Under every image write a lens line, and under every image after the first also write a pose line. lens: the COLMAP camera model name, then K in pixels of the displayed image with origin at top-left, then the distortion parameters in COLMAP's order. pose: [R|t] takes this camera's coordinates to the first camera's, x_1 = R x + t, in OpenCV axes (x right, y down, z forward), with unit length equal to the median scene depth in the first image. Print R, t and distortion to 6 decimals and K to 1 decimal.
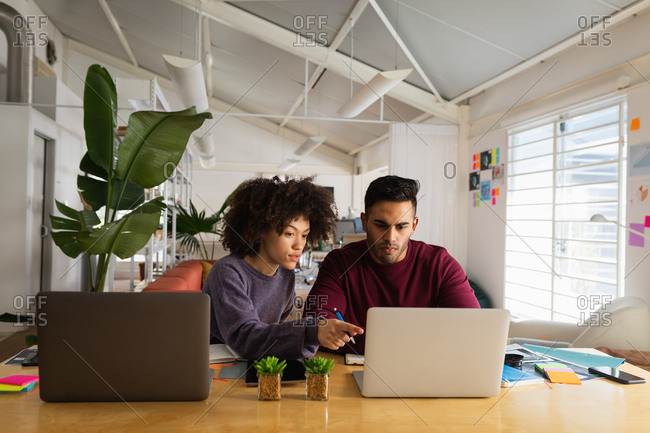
lens RADIAL K [[614.8, 0, 325.0], [0, 614.8, 216.5], [0, 0, 1]] dist [0.001662, 0.000169]
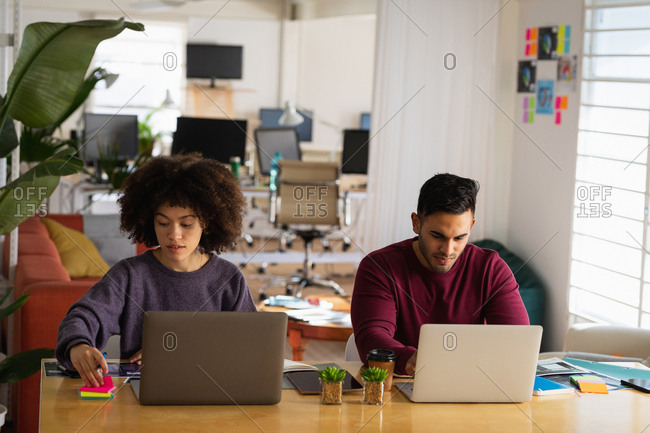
lens RADIAL K [[1521.3, 0, 325.0], [0, 1521.3, 216.5], [0, 0, 1]] dist [-0.002968, -0.067101]
pose [[0.994343, 0.010583, 0.105688, -0.095130], [-0.021479, 0.994501, 0.102497, -0.078541], [-0.104022, -0.104187, 0.989103, -0.409772]]
